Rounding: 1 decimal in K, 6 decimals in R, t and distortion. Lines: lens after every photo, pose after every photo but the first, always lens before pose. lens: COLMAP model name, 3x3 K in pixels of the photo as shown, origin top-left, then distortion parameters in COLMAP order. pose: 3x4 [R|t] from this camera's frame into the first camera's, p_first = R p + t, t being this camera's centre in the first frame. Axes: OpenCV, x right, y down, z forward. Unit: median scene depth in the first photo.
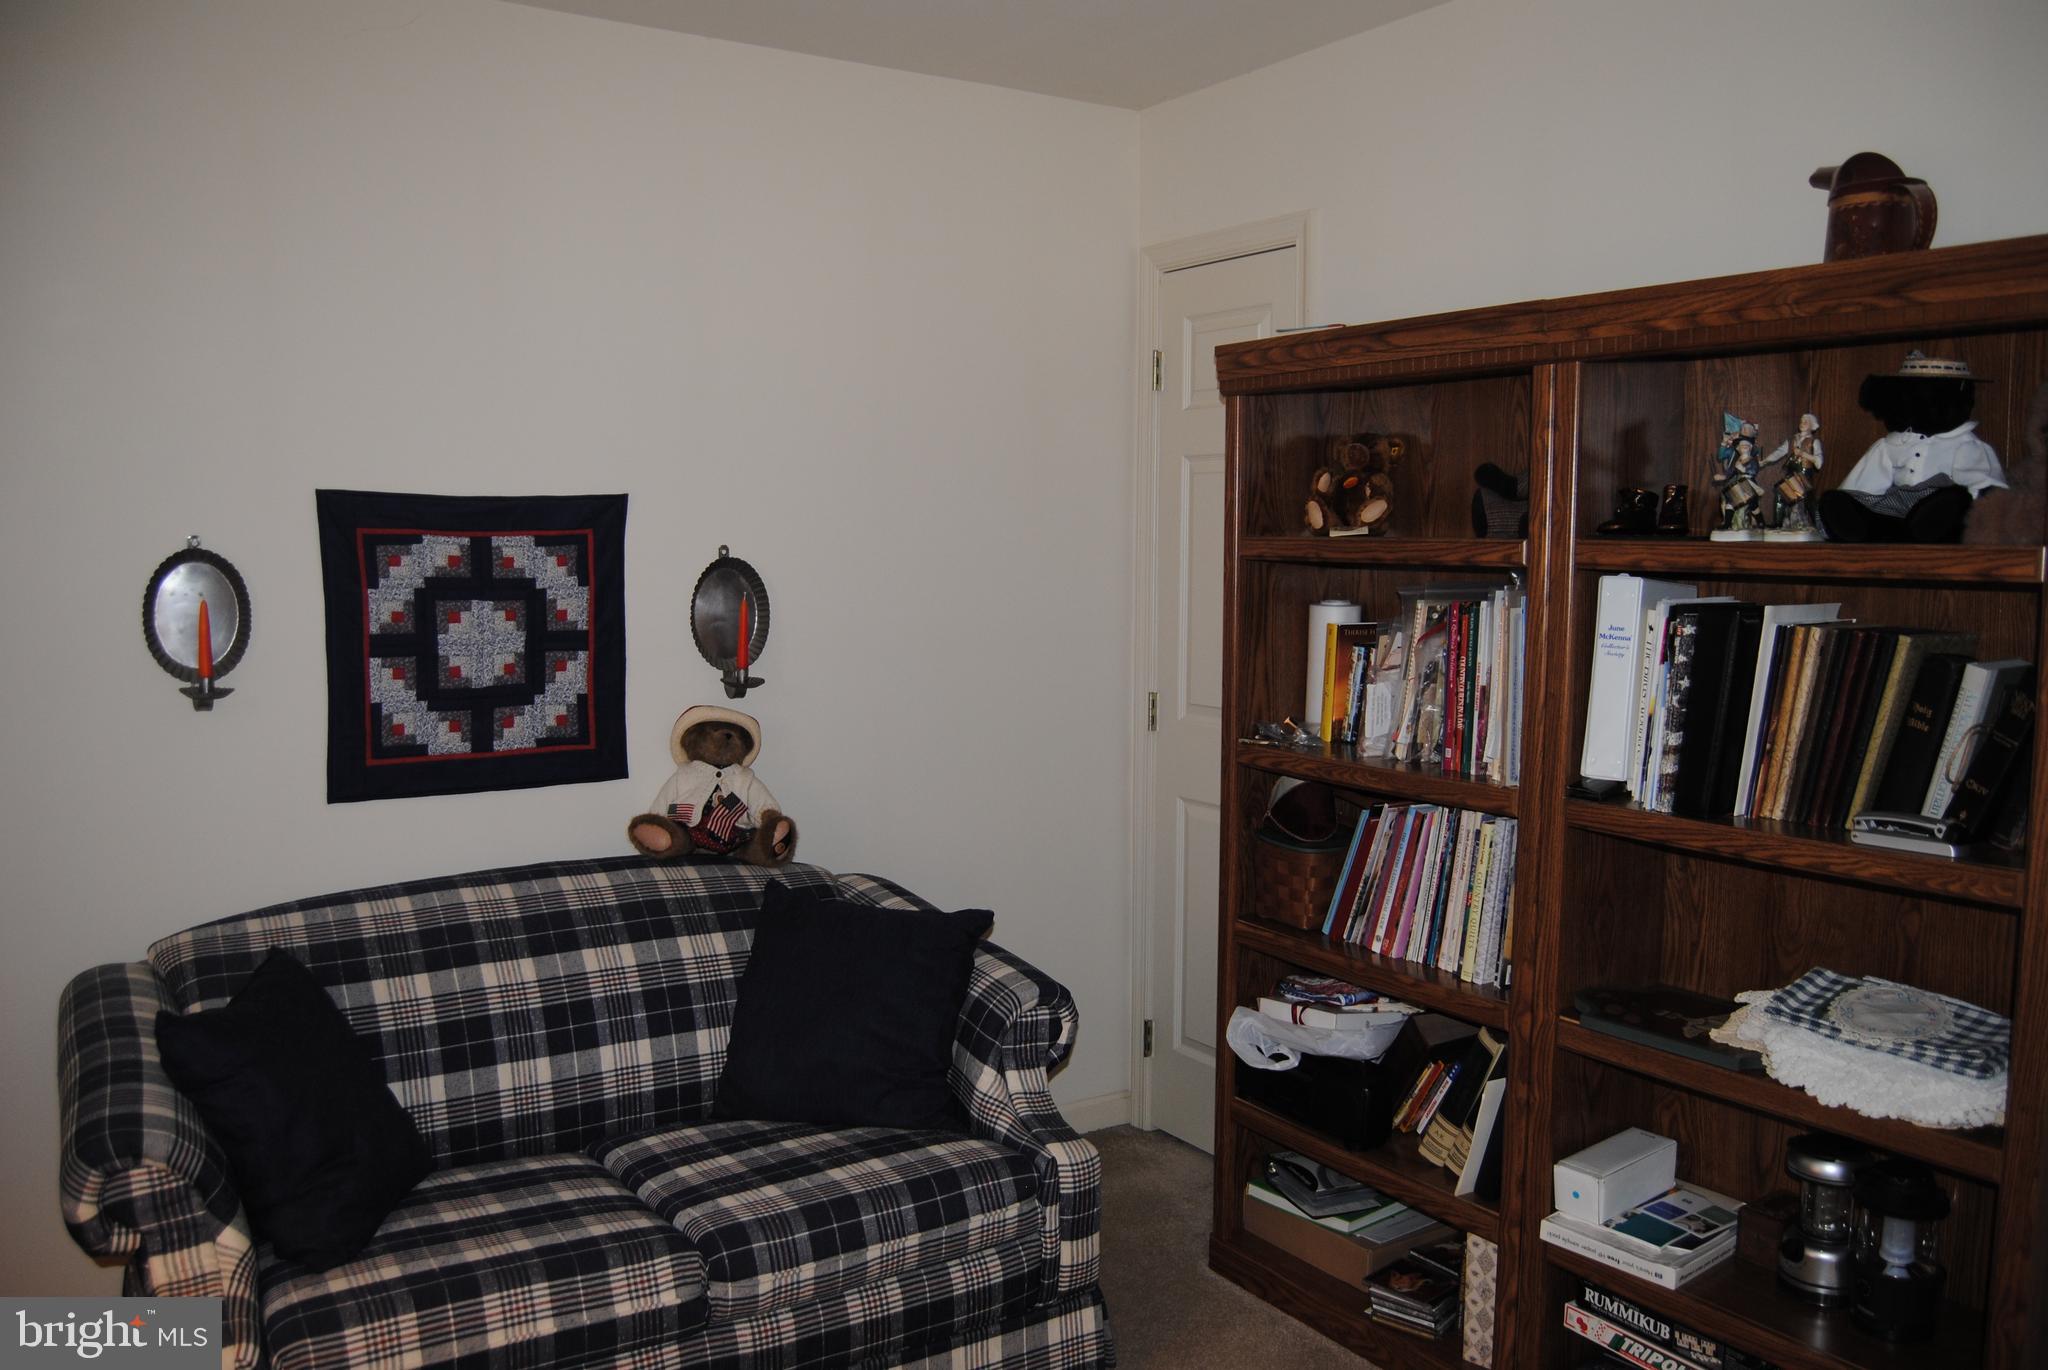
lens RADIAL K [[1589.1, 0, 1021.8], [0, 1589.1, 691.6], [0, 0, 1]] dist [-0.102038, 0.041350]
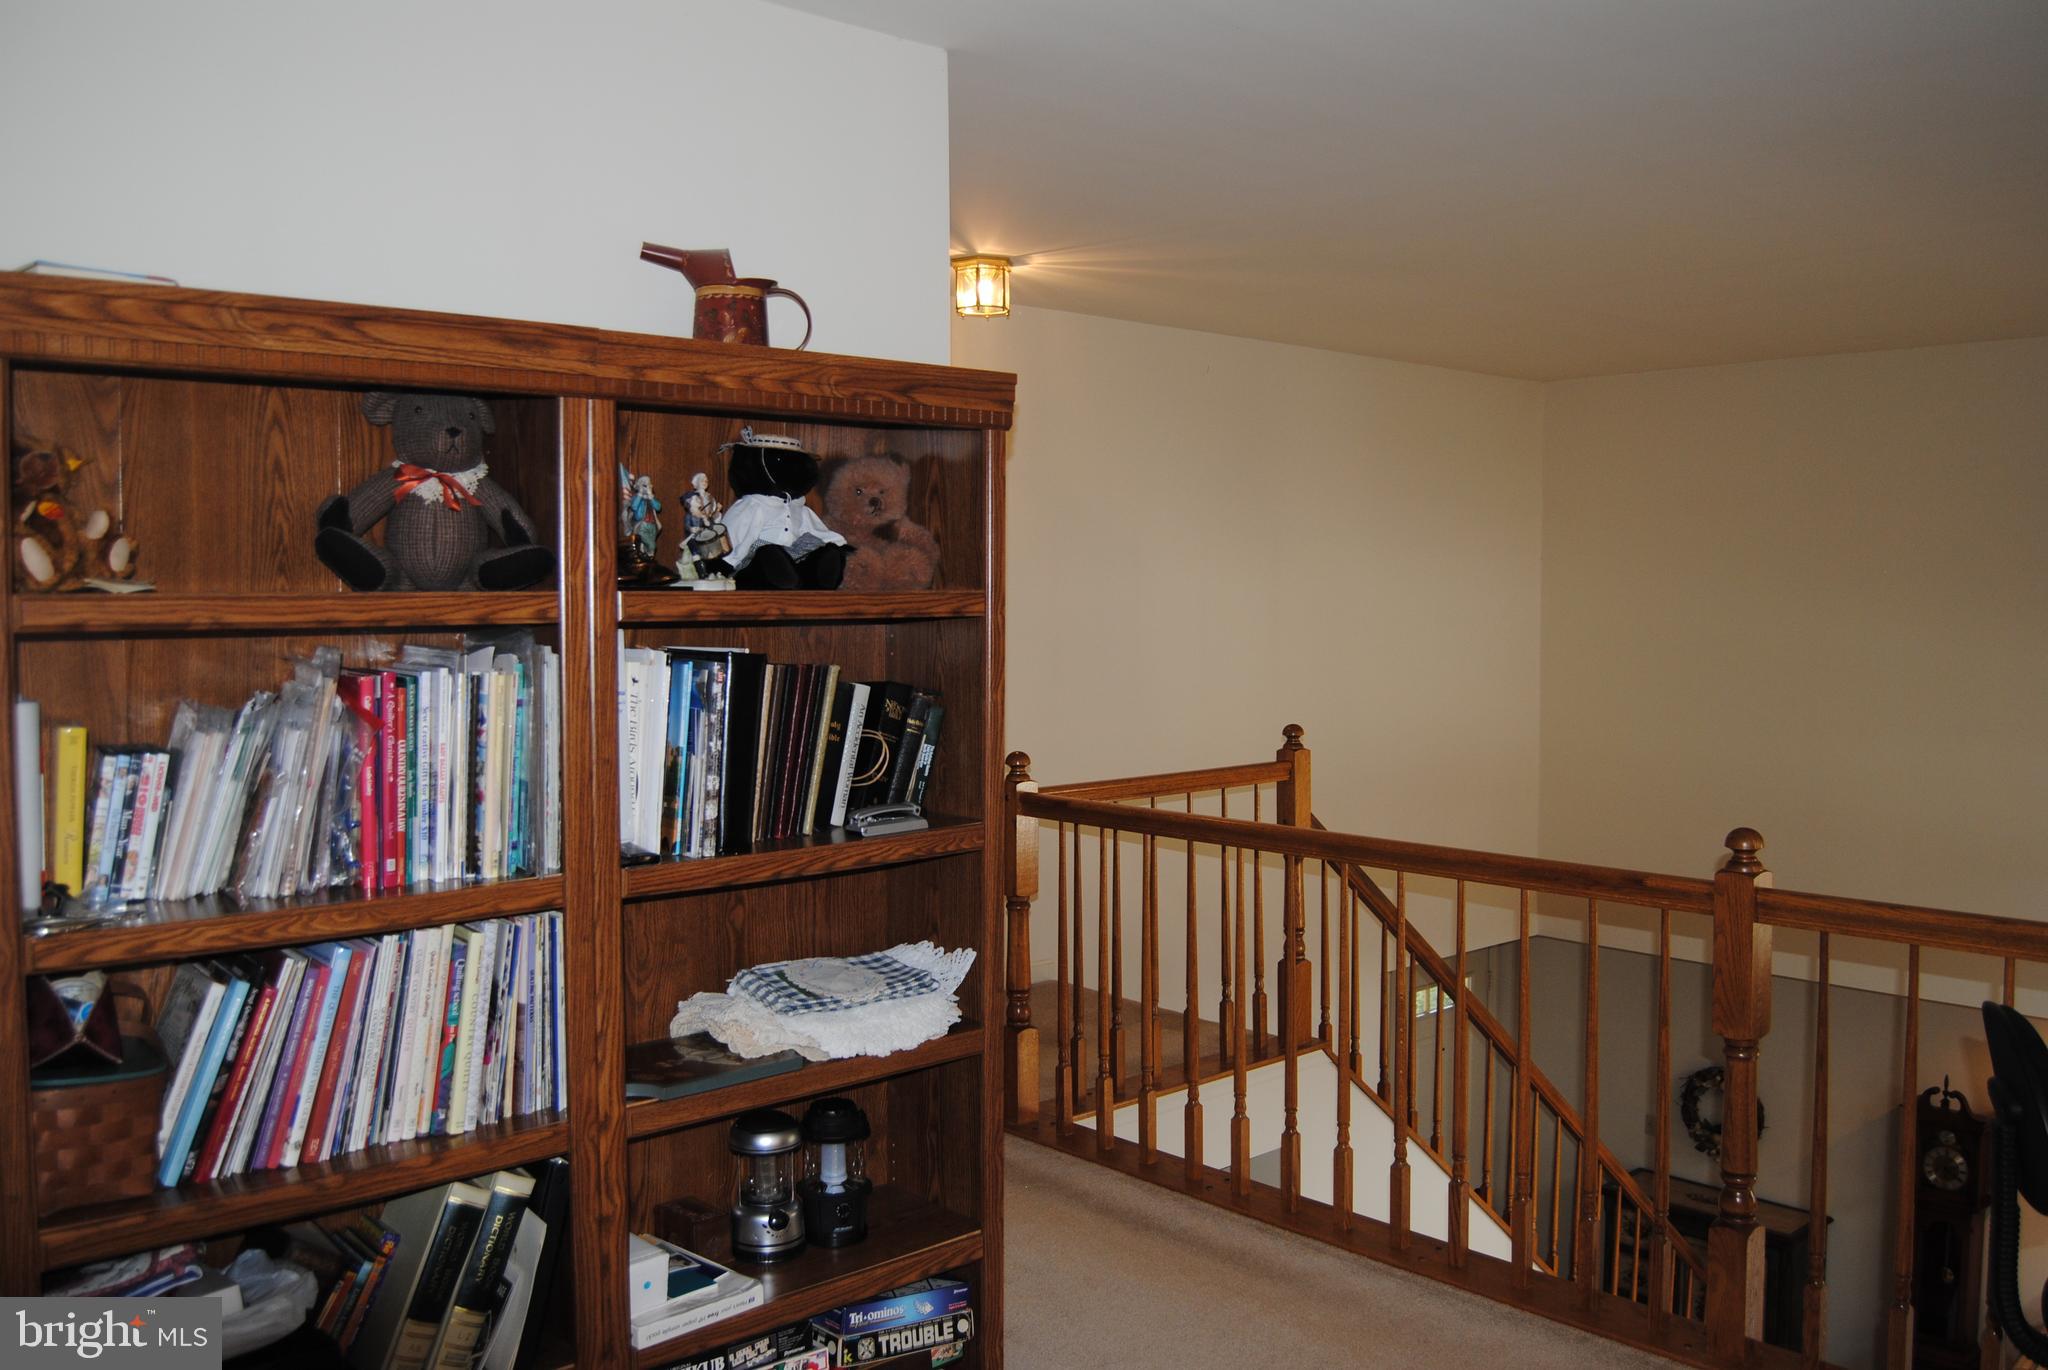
lens RADIAL K [[1667.3, 0, 1022.7], [0, 1667.3, 673.9], [0, 0, 1]] dist [-0.079939, 0.012041]
pose [[-0.131451, -0.052585, 0.989927, -0.684276], [0.098947, 0.992909, 0.065883, -0.092499], [-0.986372, 0.106611, -0.125316, 0.926854]]
